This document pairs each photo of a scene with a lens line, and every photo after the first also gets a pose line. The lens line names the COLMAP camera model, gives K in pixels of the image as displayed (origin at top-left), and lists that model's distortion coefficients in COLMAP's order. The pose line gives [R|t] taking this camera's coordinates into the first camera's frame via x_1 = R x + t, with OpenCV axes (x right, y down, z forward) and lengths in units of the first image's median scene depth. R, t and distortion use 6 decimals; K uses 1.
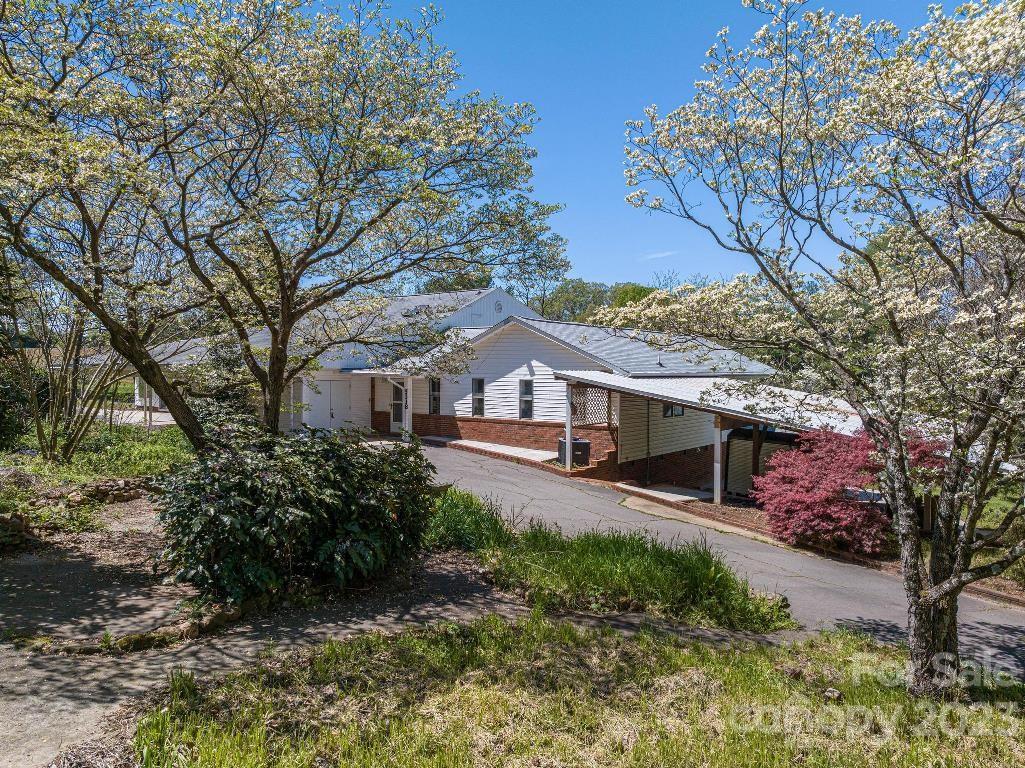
lens RADIAL K [[720.1, 0, 513.0], [0, 720.1, 384.1], [0, 0, 1]] dist [0.052872, 0.005178]
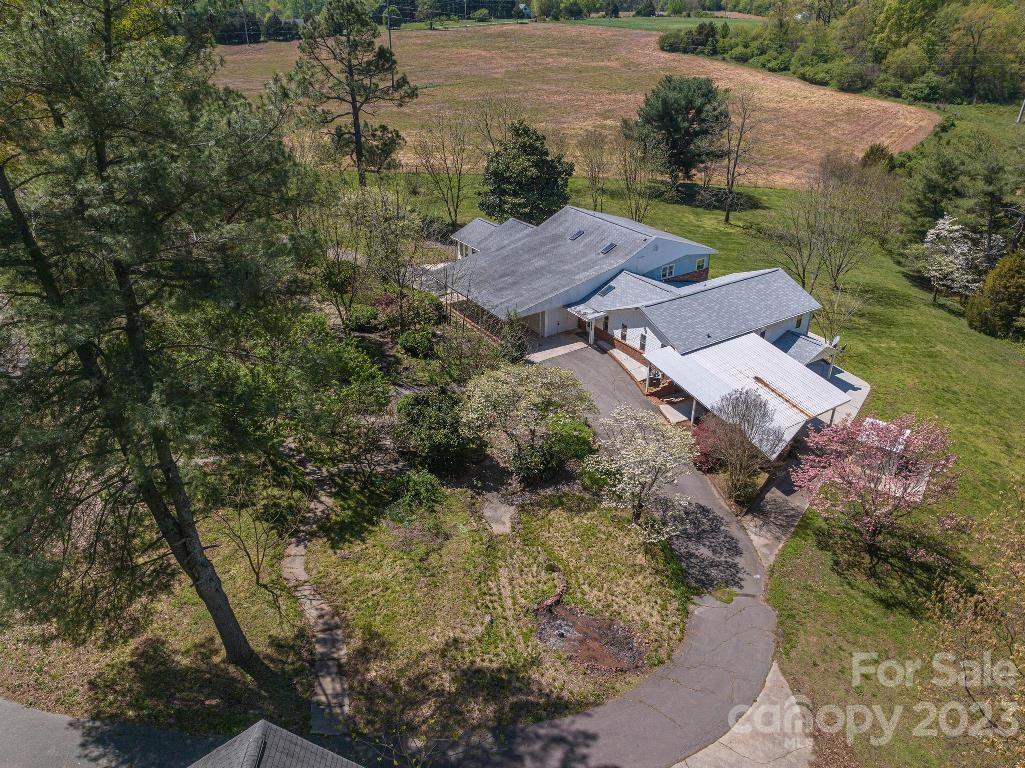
lens RADIAL K [[720.1, 0, 514.5], [0, 720.1, 383.9], [0, 0, 1]] dist [0.052872, 0.005178]
pose [[0.940367, 0.148789, -0.305895, 0.338092], [0.011594, 0.884722, 0.465976, -0.887037], [0.339964, -0.441735, 0.830238, -0.996343]]
